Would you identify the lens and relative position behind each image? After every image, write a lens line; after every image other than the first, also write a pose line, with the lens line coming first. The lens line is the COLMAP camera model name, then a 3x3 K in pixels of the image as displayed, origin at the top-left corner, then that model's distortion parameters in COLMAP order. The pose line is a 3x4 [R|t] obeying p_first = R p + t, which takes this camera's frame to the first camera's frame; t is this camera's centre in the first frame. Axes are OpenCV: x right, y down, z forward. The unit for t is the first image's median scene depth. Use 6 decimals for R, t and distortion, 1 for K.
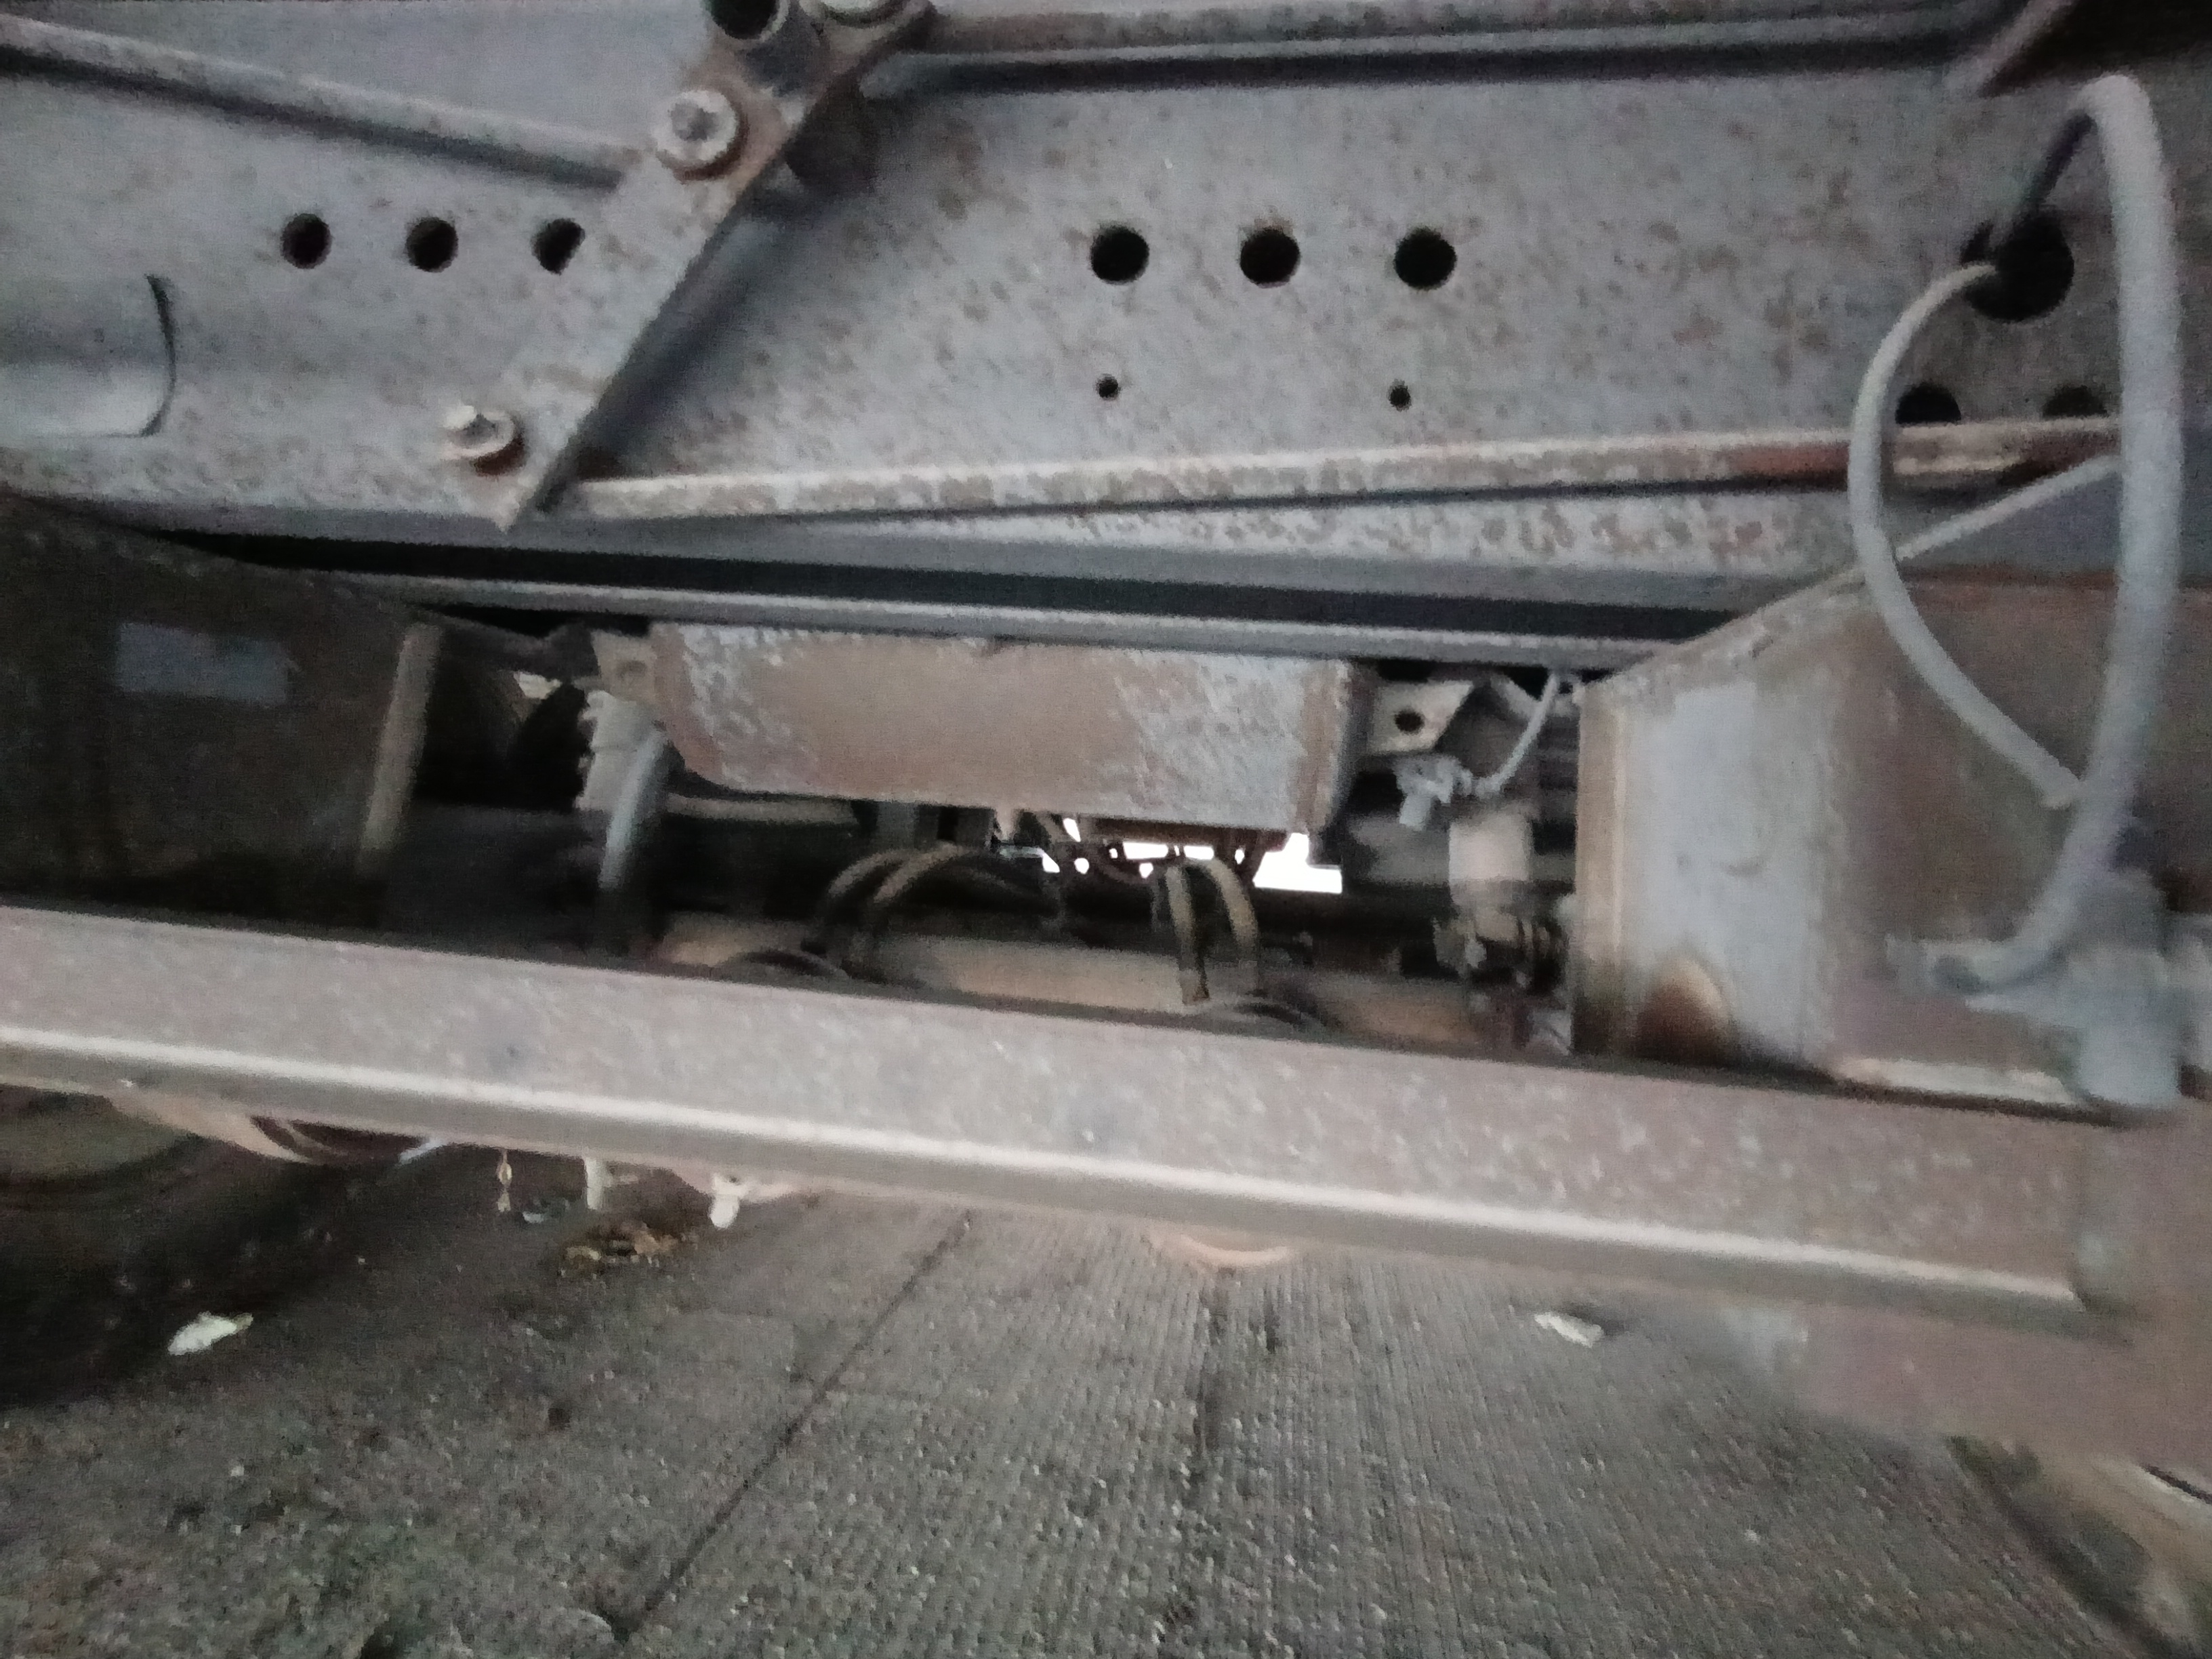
lens RADIAL K [[1028.7, 0, 1141.5], [0, 1028.7, 830.5], [0, 0, 1]] dist [-0.000818, -0.000280]
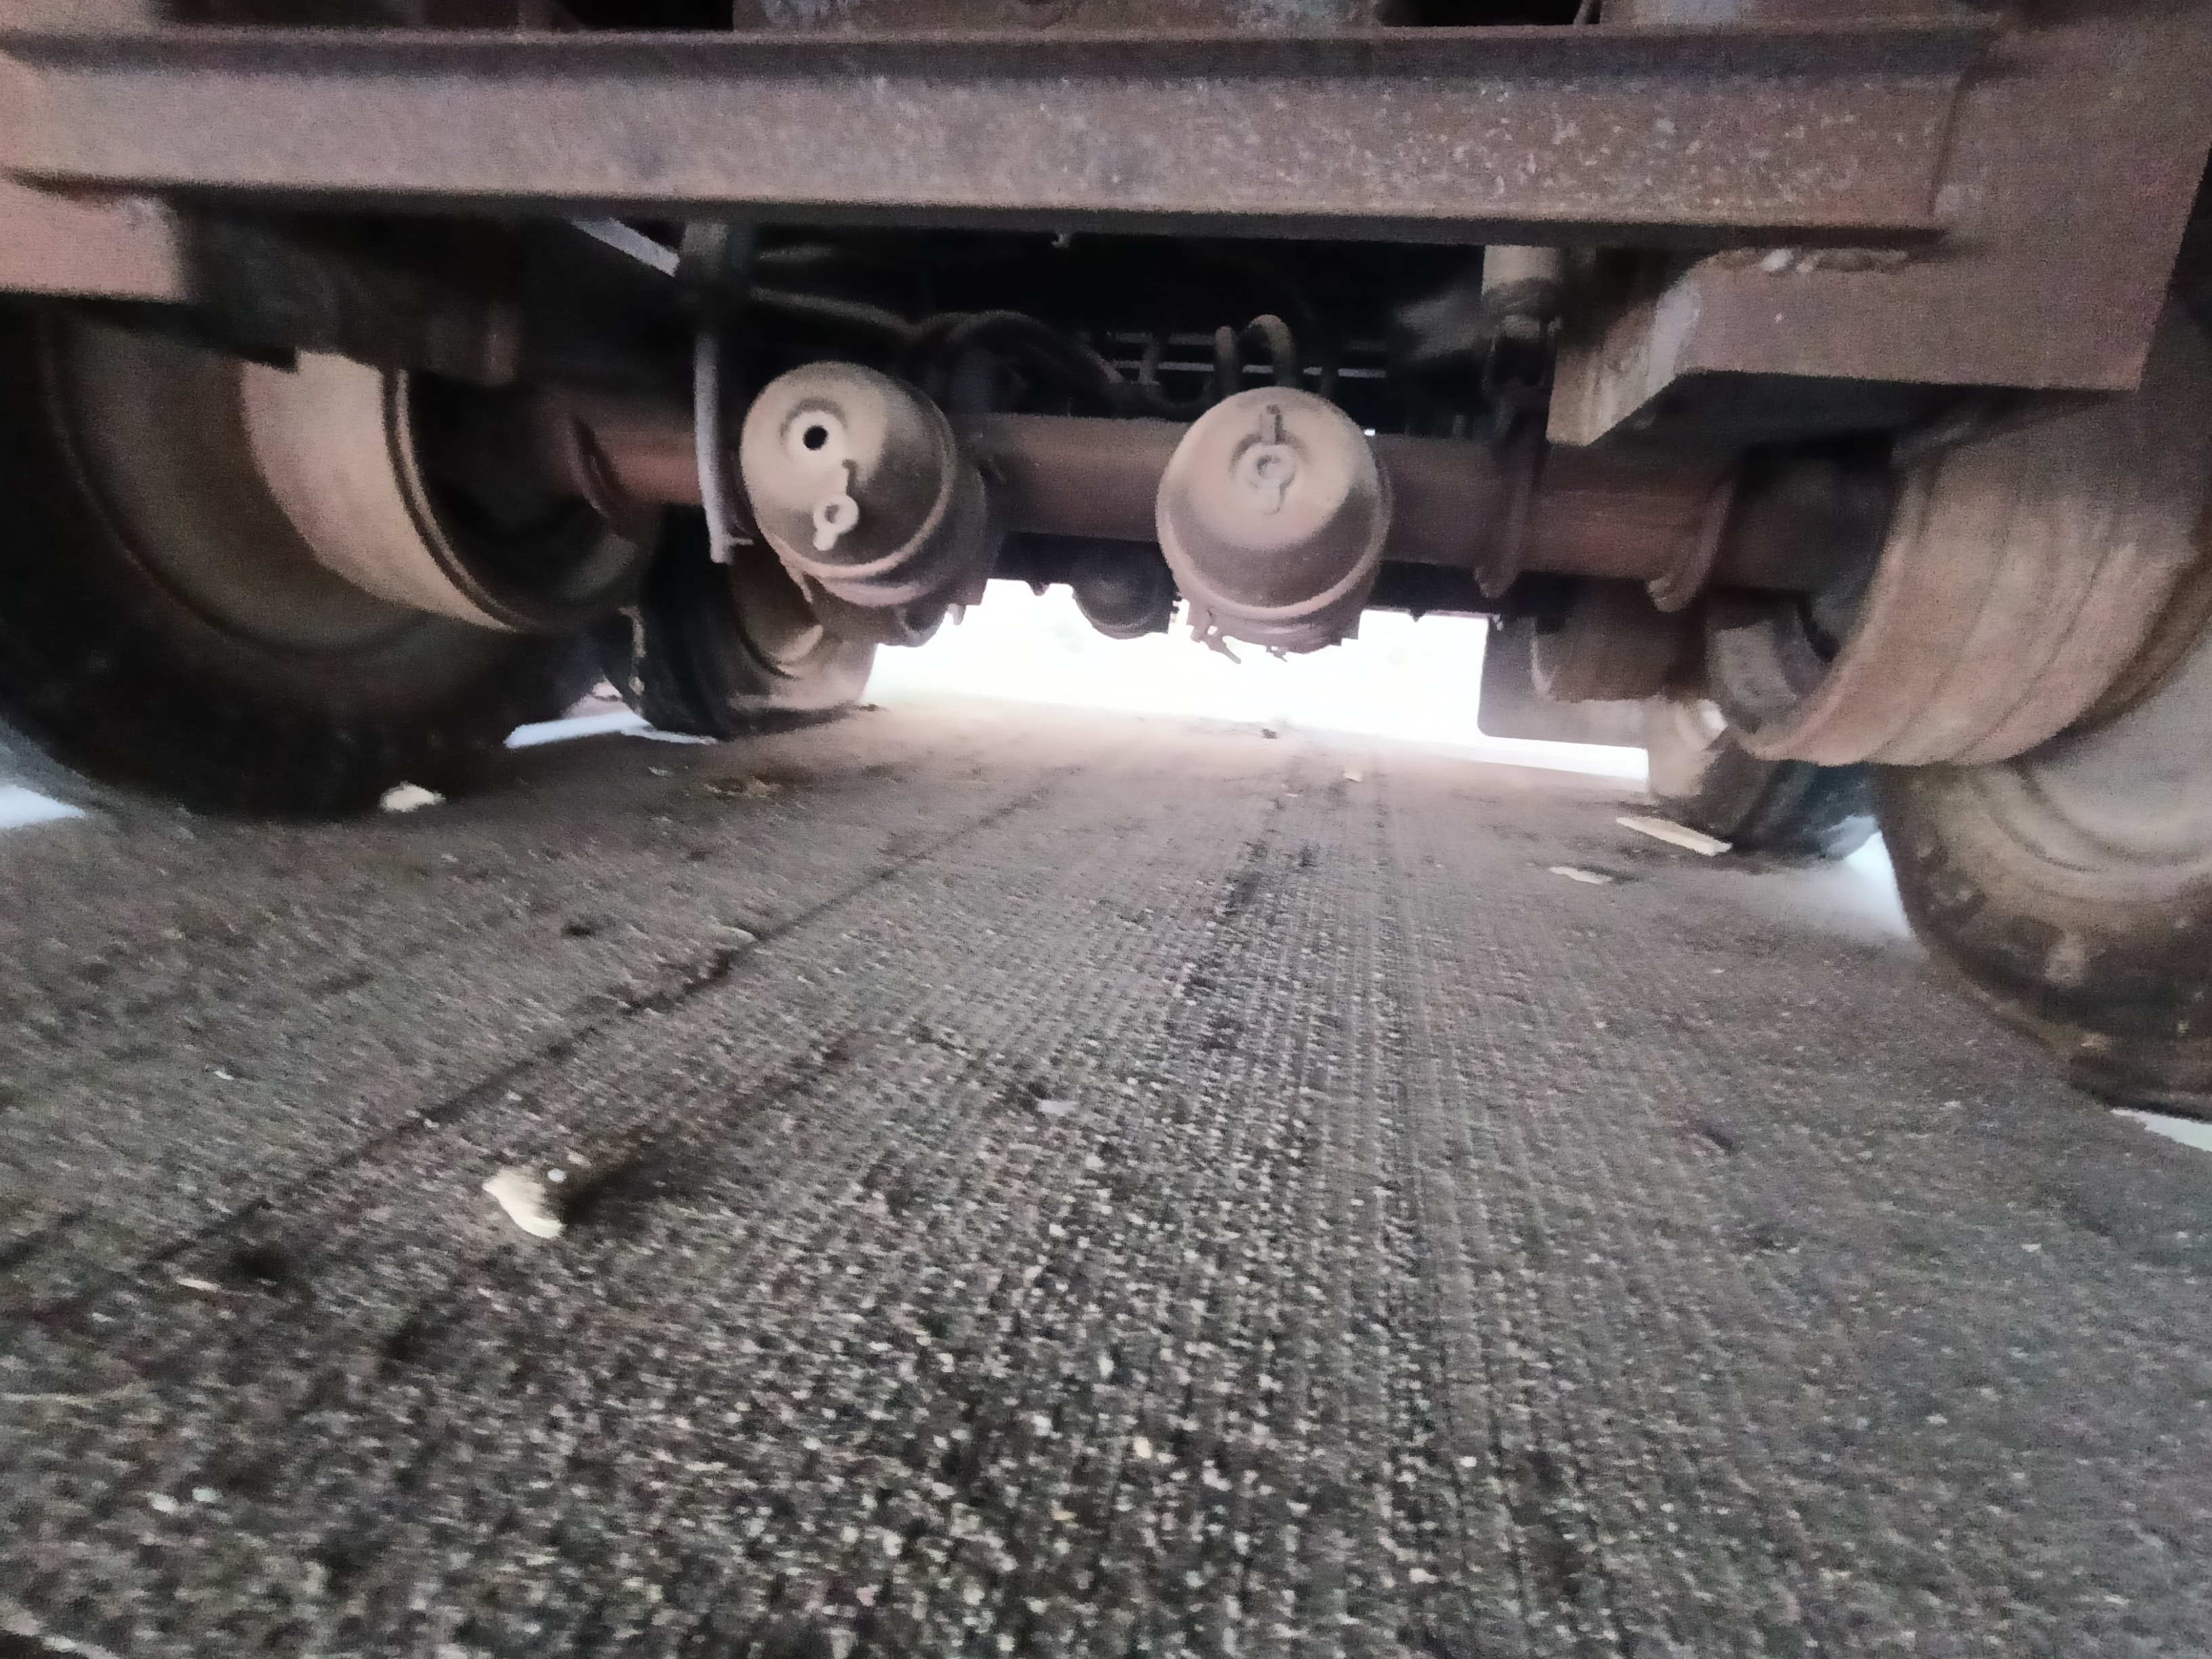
lens RADIAL K [[1025.5, 0, 1135.9], [0, 1025.5, 828.8], [0, 0, 1]] dist [0.002201, 0.000721]
pose [[0.996615, 0.027943, -0.077310, 0.061101], [-0.013498, 0.983316, 0.181402, 0.569728], [0.081090, -0.179744, 0.980365, -0.229495]]
